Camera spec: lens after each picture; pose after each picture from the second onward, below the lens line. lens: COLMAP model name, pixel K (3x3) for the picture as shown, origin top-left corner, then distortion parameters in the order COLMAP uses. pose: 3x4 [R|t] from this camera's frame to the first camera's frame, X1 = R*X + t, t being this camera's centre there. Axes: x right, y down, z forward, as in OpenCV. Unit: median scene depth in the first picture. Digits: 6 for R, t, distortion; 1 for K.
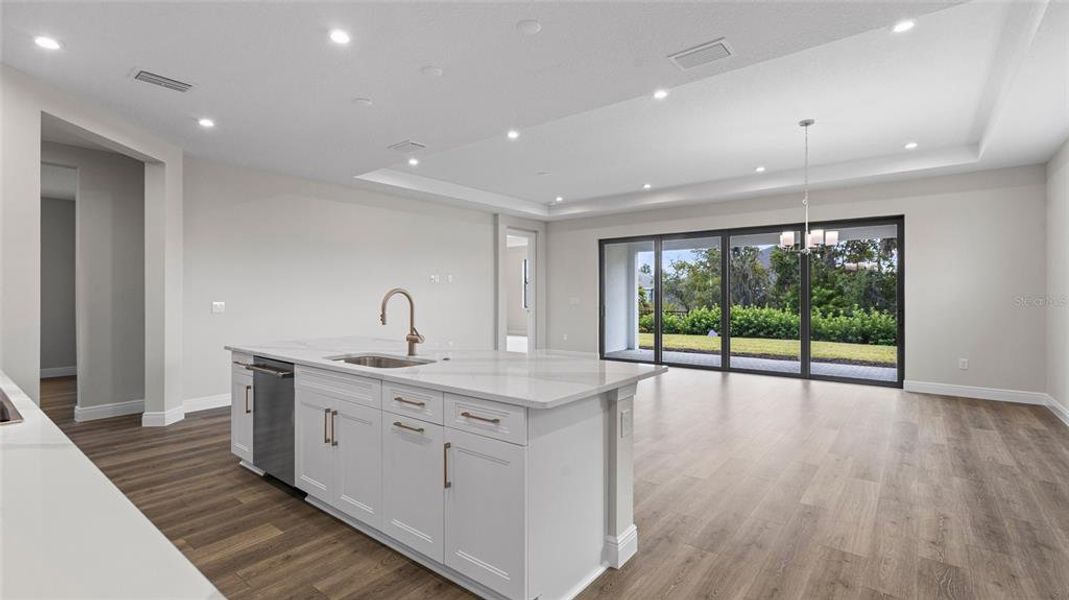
lens RADIAL K [[487.6, 0, 538.6], [0, 487.6, 295.4], [0, 0, 1]] dist [0.003600, 0.004393]
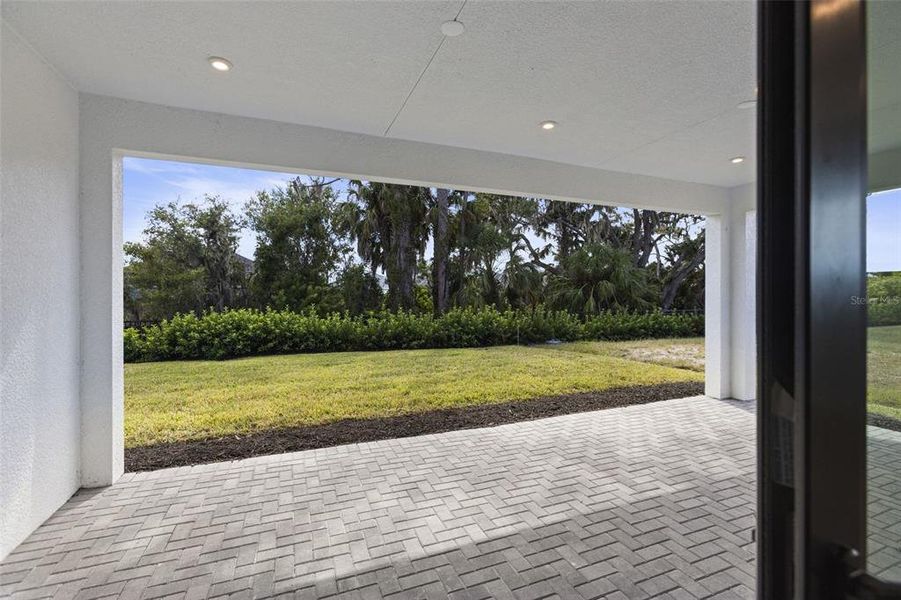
lens RADIAL K [[396.4, 0, 443.2], [0, 396.4, 298.0], [0, 0, 1]] dist [0.020275, -0.000008]
pose [[0.511518, -0.000486, 0.859273, 0.122652], [-0.001347, 0.999998, 0.001368, 0.007818], [-0.859272, -0.001857, 0.511516, 0.908971]]
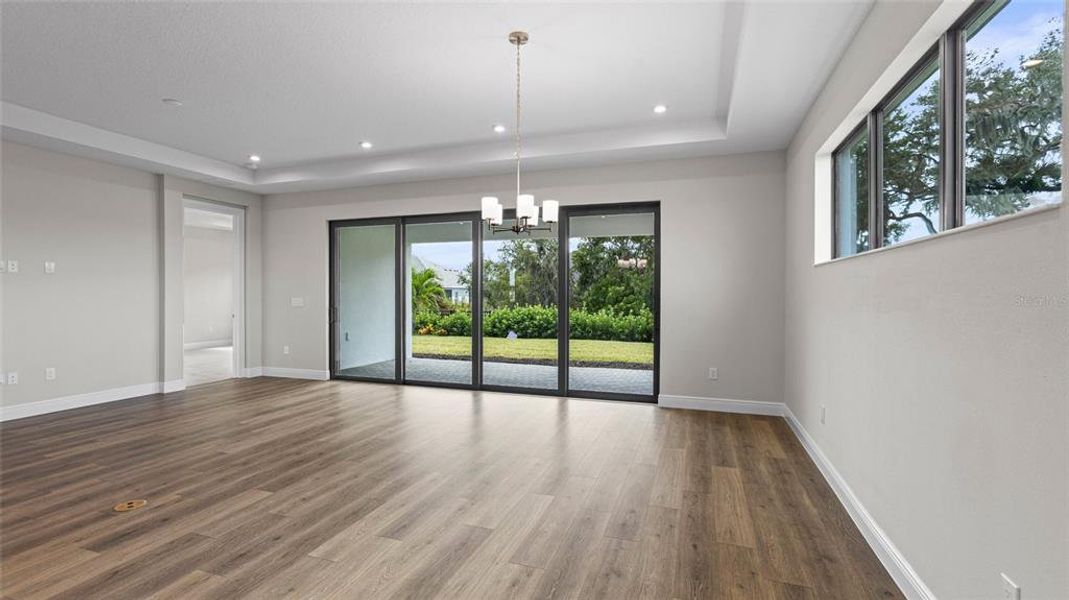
lens RADIAL K [[487.6, 0, 538.6], [0, 487.6, 298.9], [0, 0, 1]] dist [0.003600, 0.004393]
pose [[0.942131, -0.001280, 0.335242, 0.162700], [-0.001927, 0.999956, 0.009233, -0.001086], [-0.335238, -0.009344, 0.942087, 0.164375]]
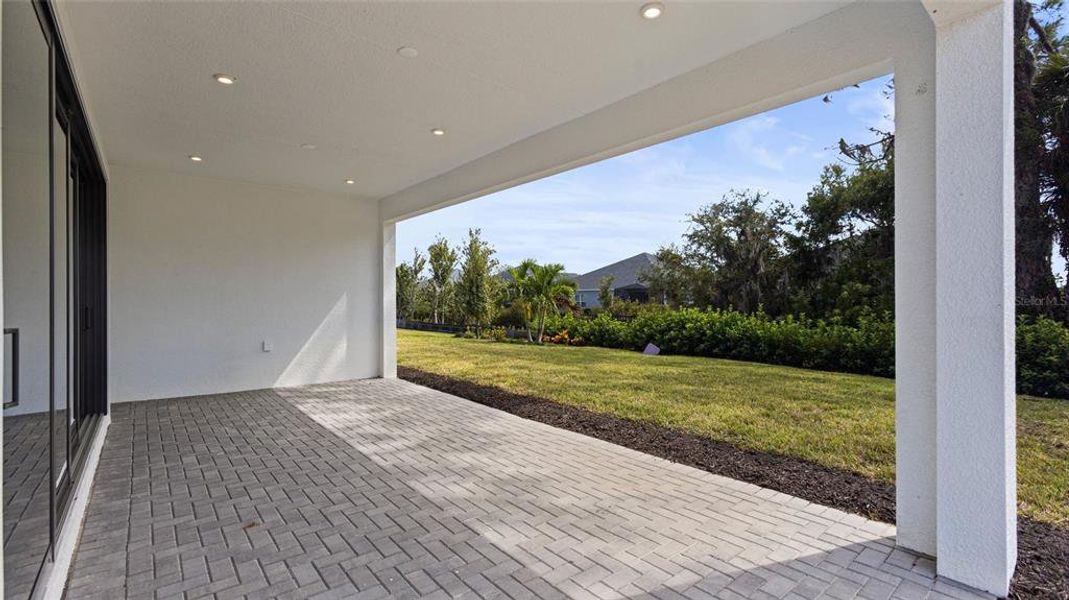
lens RADIAL K [[487.6, 0, 539.4], [0, 487.6, 299.8], [0, 0, 1]] dist [0.003600, 0.004393]
pose [[0.977794, -0.001879, -0.209560, 0.661163], [0.001844, 0.999998, -0.000363, 0.016748], [0.209560, -0.000031, 0.977796, 0.546556]]
